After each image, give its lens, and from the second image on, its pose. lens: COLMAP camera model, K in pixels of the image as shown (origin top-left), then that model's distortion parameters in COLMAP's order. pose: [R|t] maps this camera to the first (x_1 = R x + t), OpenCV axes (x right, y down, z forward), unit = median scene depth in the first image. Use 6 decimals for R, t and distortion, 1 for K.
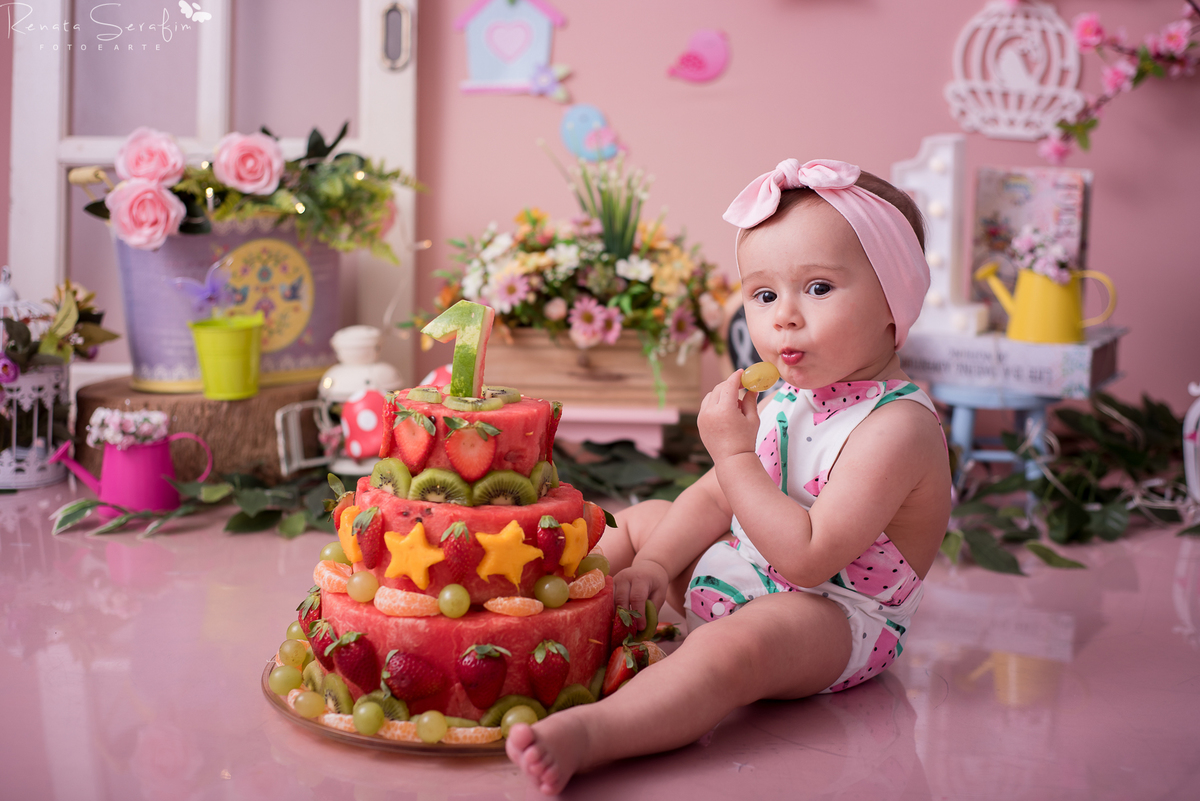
lens RADIAL K [[1811.8, 0, 603.4], [0, 1811.8, 401.5], [0, 0, 1]] dist [-0.028016, 0.059653]
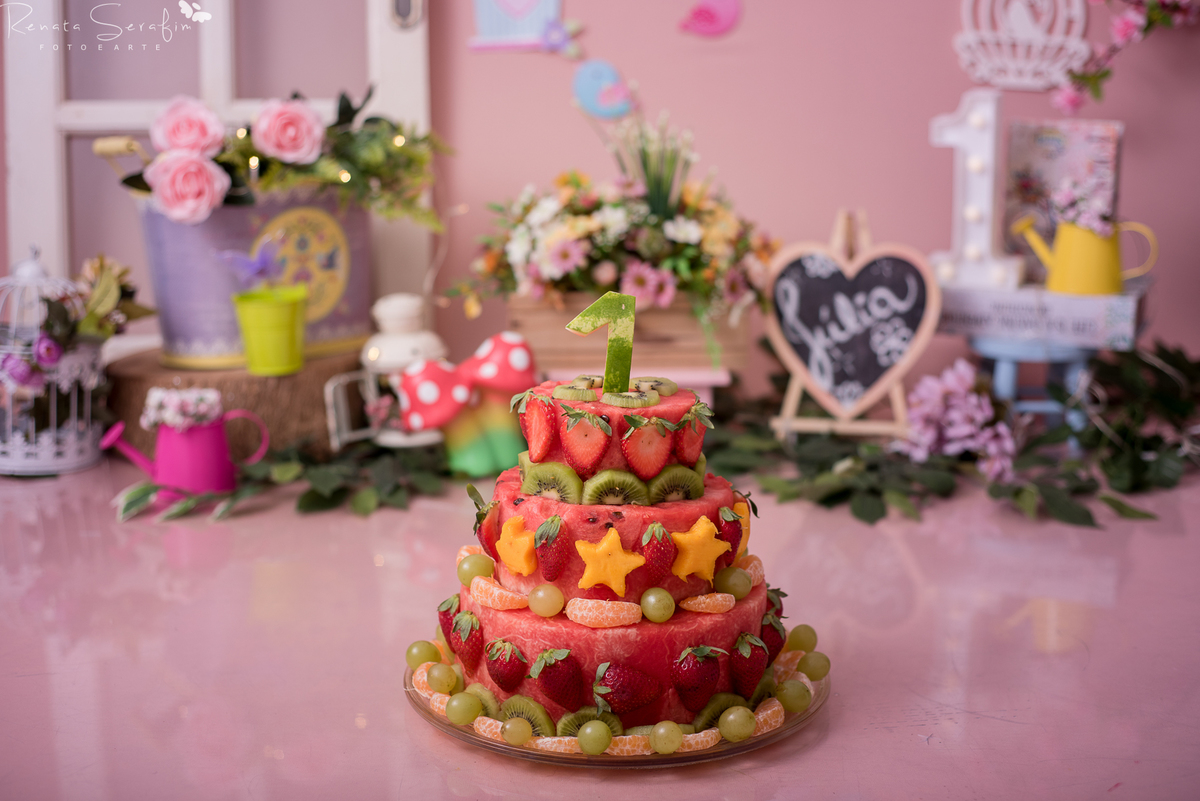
lens RADIAL K [[1814.1, 0, 601.4], [0, 1814.1, 401.6], [0, 0, 1]] dist [-0.022175, 0.020927]
pose [[0.995465, -0.030959, 0.089946, -0.120219], [0.027385, 0.998796, 0.040701, -0.021272], [-0.091098, -0.038053, 0.995115, 0.009254]]
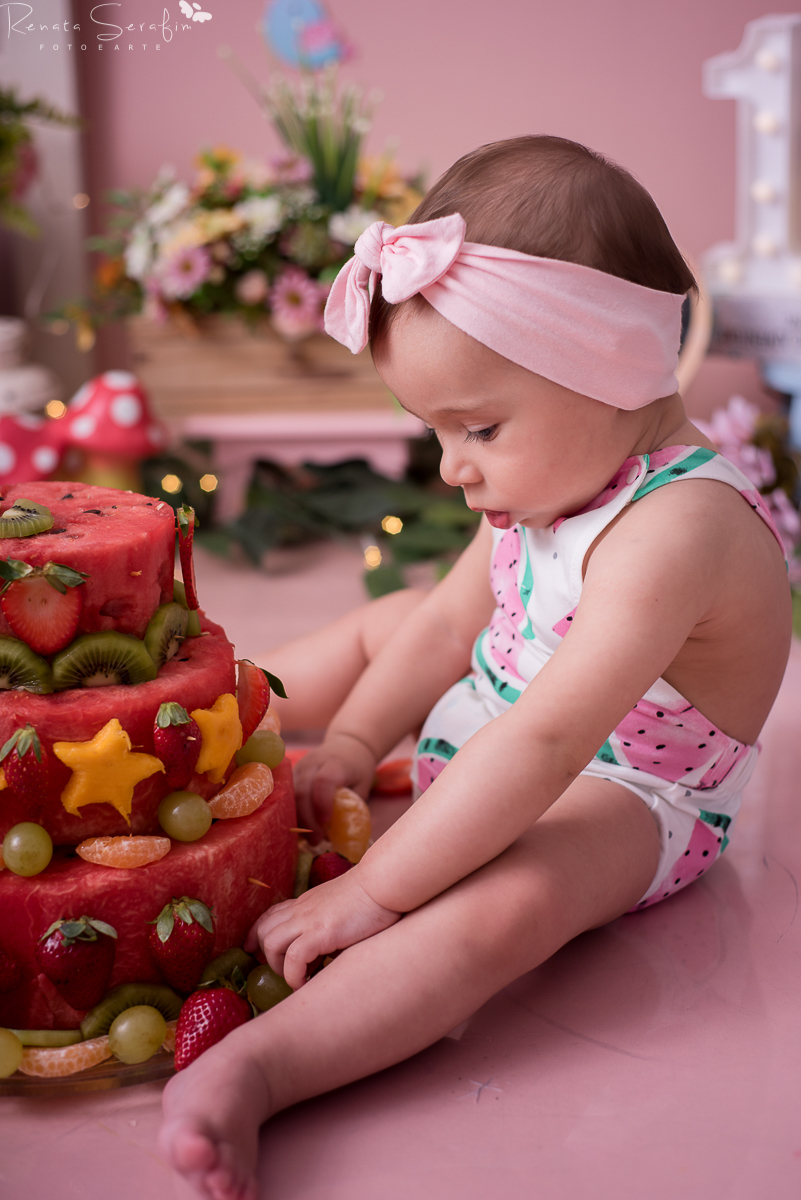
lens RADIAL K [[1837.1, 0, 397.2], [0, 1837.1, 603.6], [0, 0, 1]] dist [-0.021159, 0.005744]
pose [[0.998853, -0.043874, -0.019172, 0.041531], [0.046579, 0.983127, 0.176895, -0.054128], [0.011087, -0.177585, 0.984043, 0.241301]]
